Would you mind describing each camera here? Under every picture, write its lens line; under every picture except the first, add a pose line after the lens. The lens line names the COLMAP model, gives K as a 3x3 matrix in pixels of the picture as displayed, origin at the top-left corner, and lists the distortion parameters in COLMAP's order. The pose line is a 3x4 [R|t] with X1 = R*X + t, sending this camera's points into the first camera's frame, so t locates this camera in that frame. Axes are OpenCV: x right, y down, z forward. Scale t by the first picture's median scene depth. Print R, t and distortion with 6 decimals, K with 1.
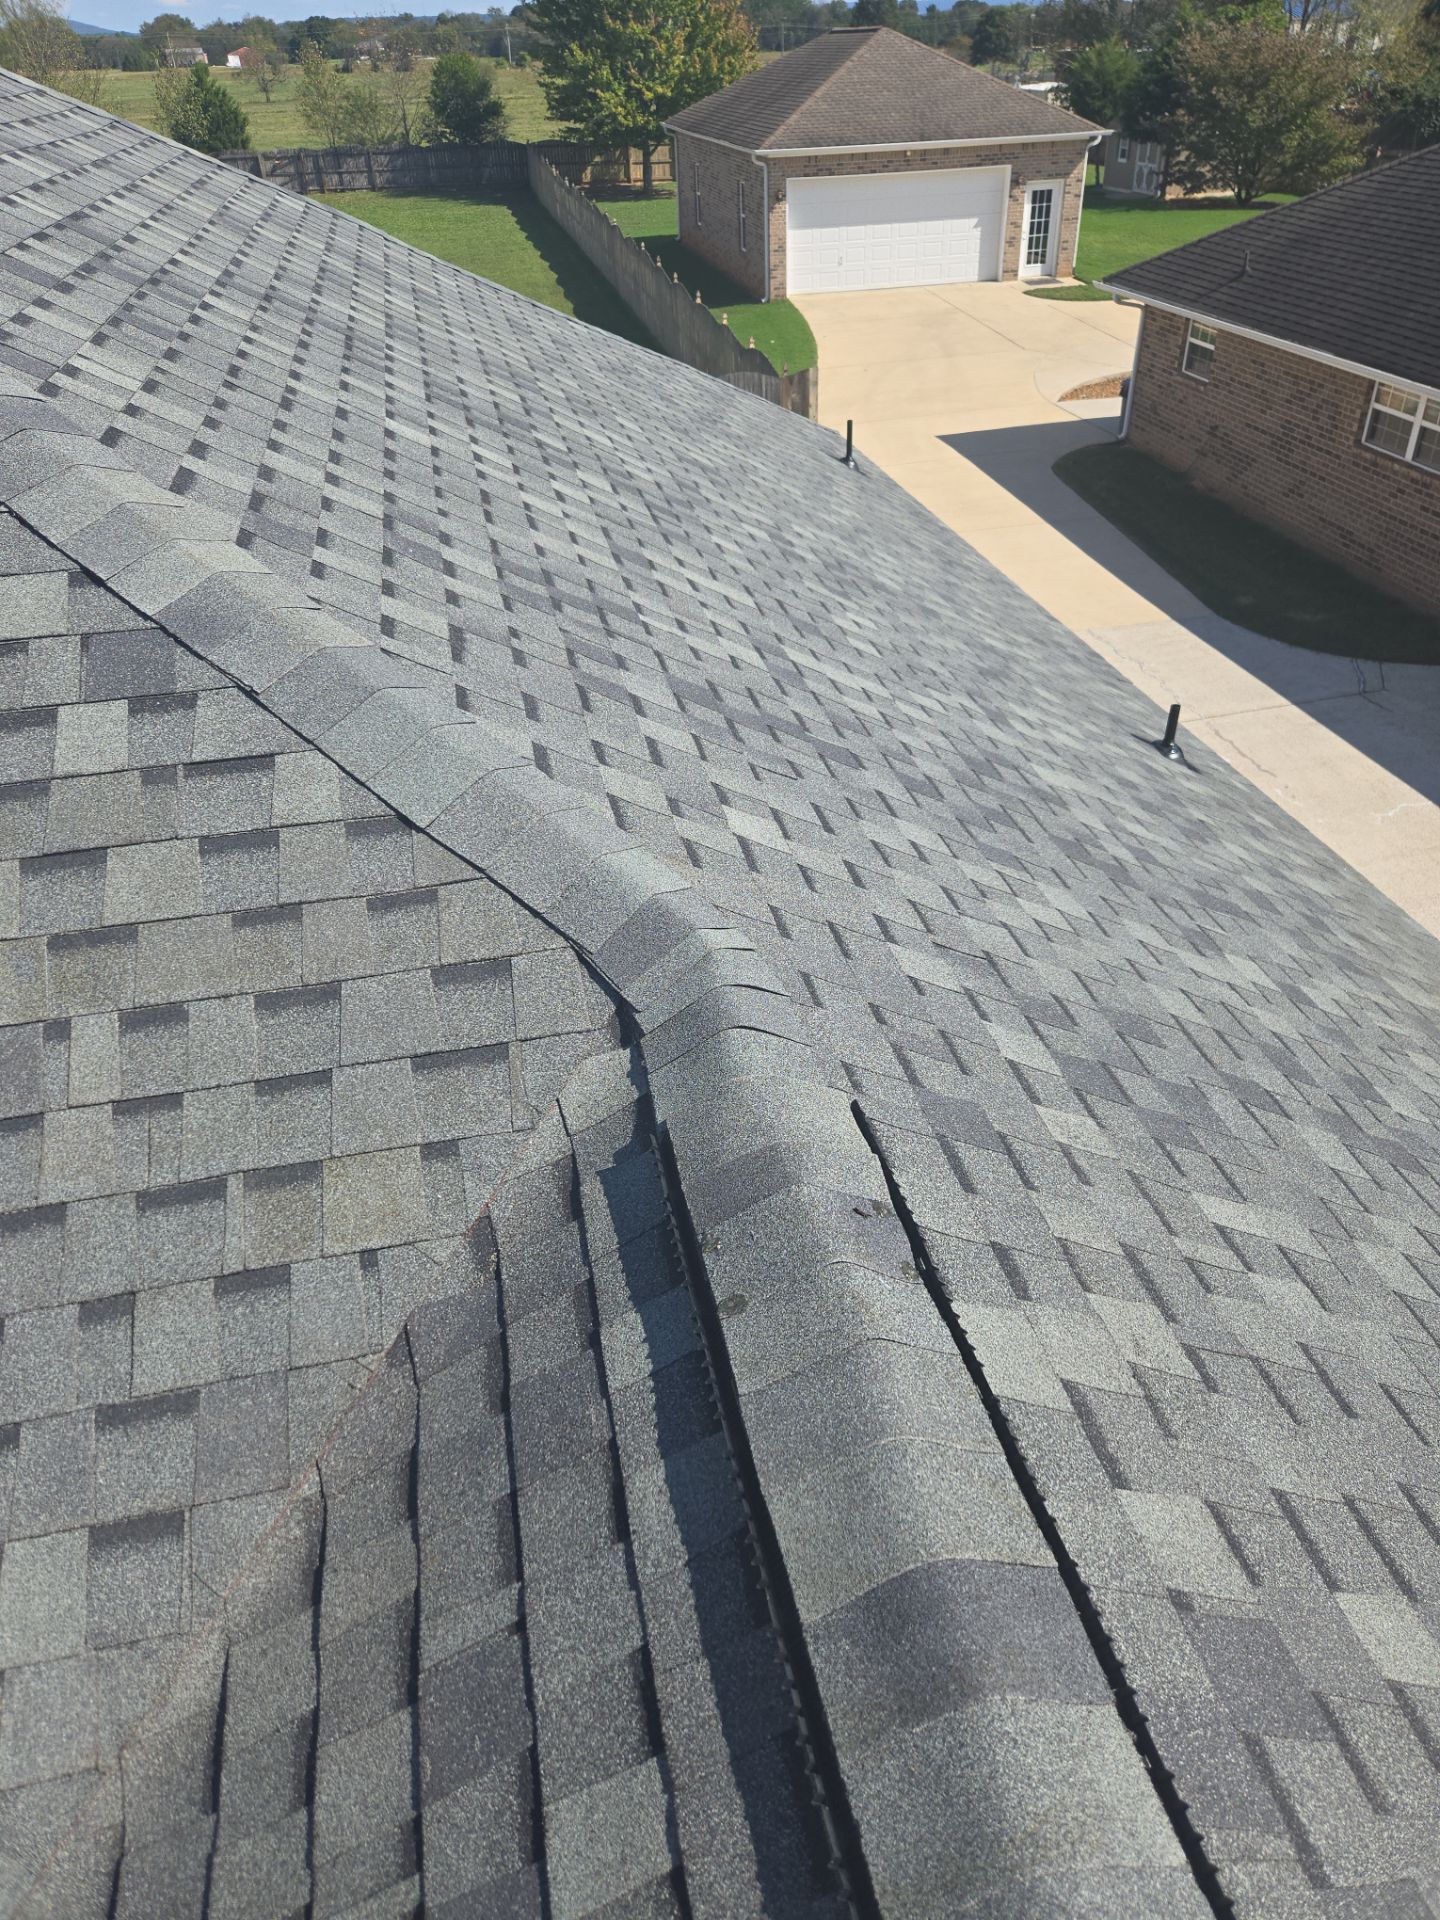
lens RADIAL K [[1293.8, 0, 711.9], [0, 1293.8, 950.9], [0, 0, 1]] dist [0.077700, -0.059290]
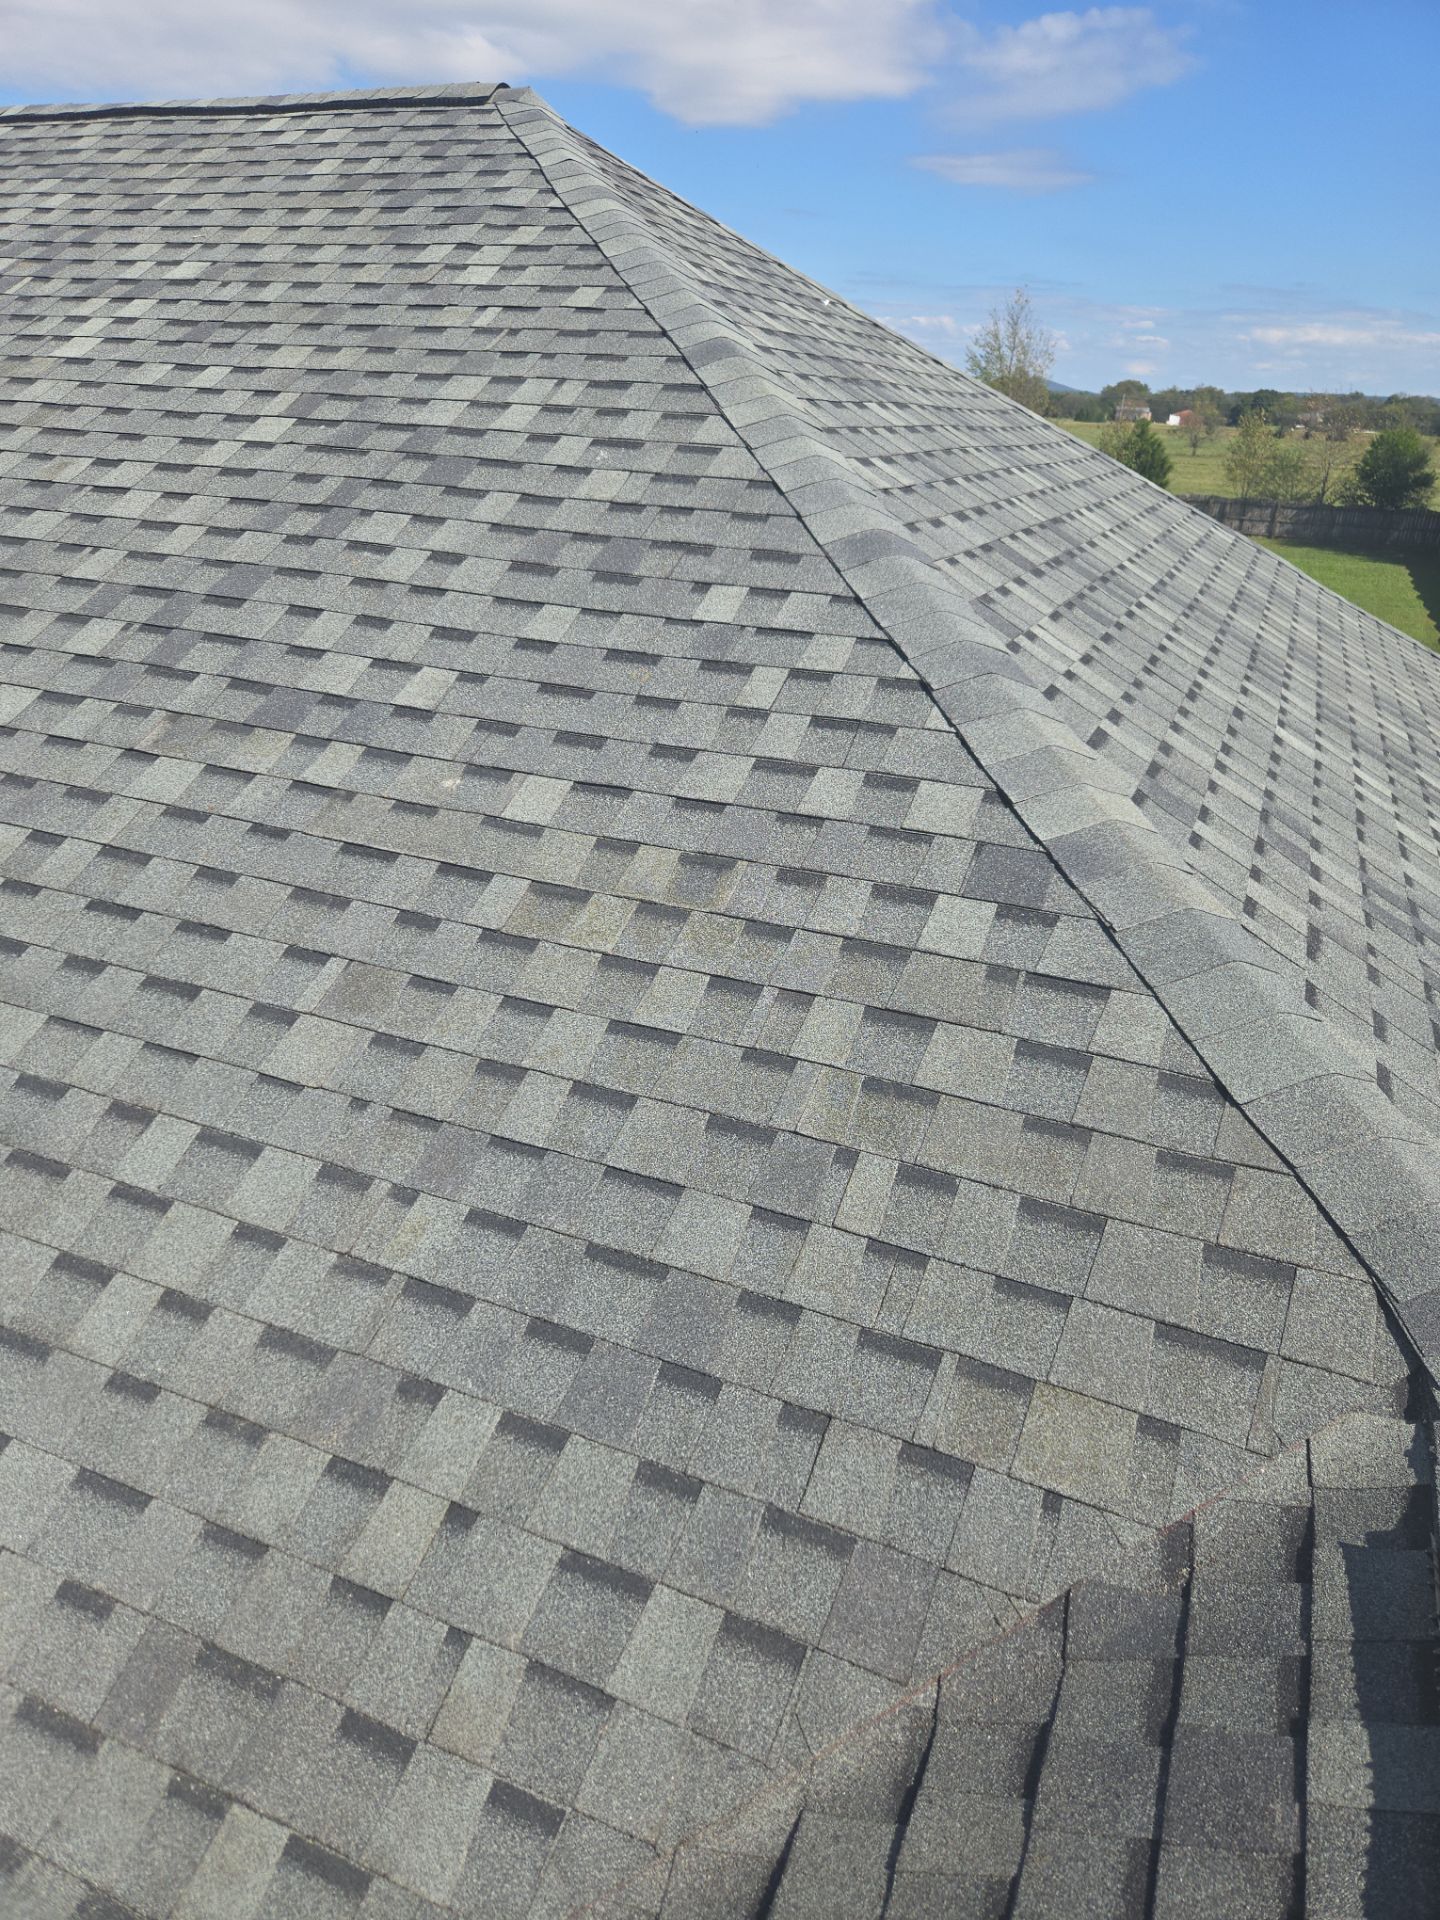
lens RADIAL K [[1293.8, 0, 711.9], [0, 1293.8, 950.9], [0, 0, 1]] dist [0.077700, -0.059290]
pose [[0.816451, 0.292594, -0.497791, -0.085326], [-0.388302, 0.916274, -0.098301, 0.046617], [0.427351, 0.273551, 0.861708, -0.037148]]
